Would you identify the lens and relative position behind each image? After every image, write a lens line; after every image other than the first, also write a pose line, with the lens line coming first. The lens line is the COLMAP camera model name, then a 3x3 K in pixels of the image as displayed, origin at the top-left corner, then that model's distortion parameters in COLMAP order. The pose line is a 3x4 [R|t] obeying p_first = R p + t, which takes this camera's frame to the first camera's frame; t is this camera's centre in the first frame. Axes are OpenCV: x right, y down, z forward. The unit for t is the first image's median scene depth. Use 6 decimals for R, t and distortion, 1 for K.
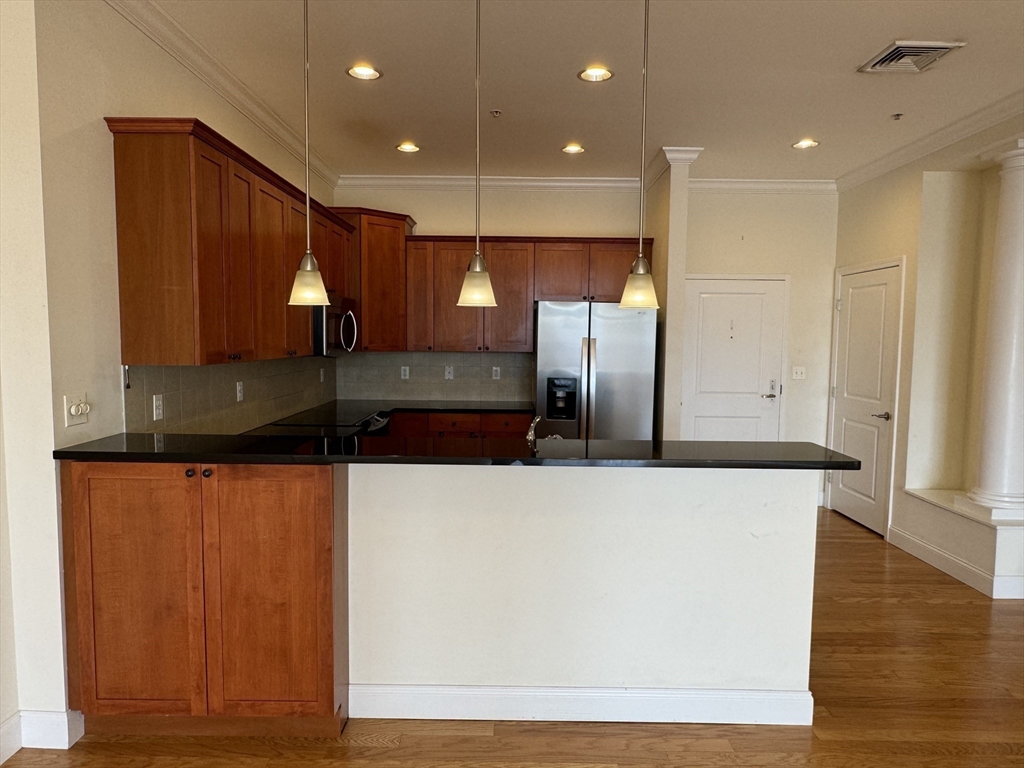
lens RADIAL K [[653.8, 0, 511.3], [0, 653.8, 385.1], [0, 0, 1]] dist [-0.007334, 0.004519]
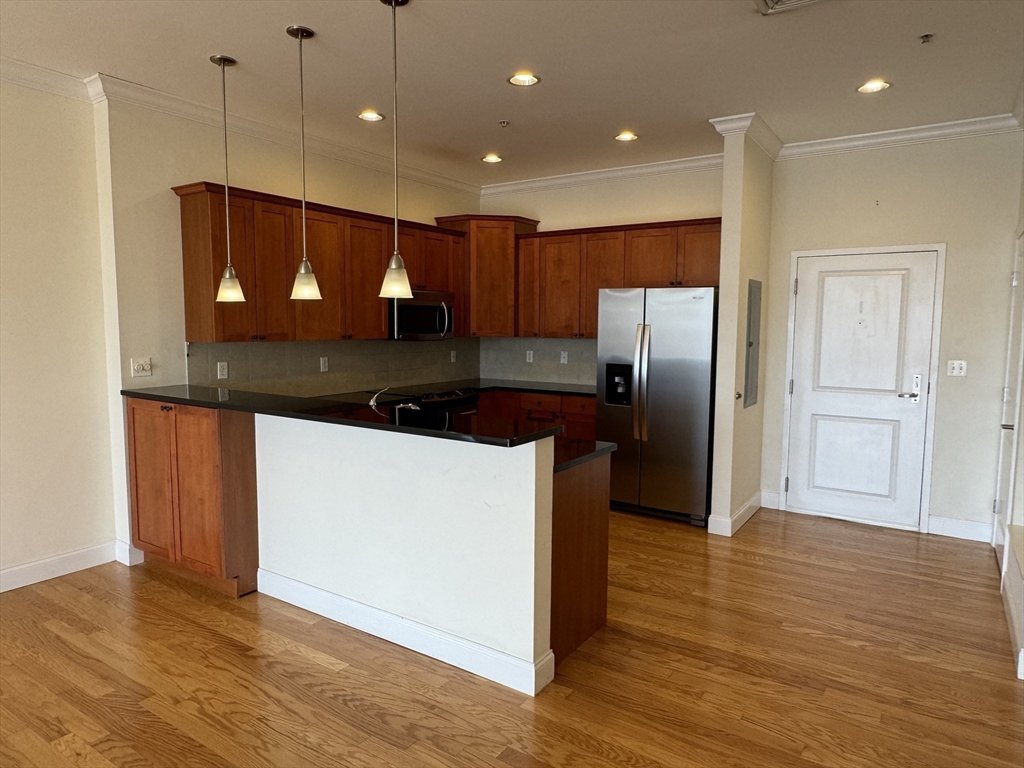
lens RADIAL K [[653.8, 0, 507.8], [0, 653.8, 381.9], [0, 0, 1]] dist [-0.007334, 0.004519]
pose [[0.833133, 0.043926, -0.551325, 0.513857], [-0.037943, 0.999032, 0.022258, 0.001048], [0.551769, 0.002375, 0.833993, 0.059880]]
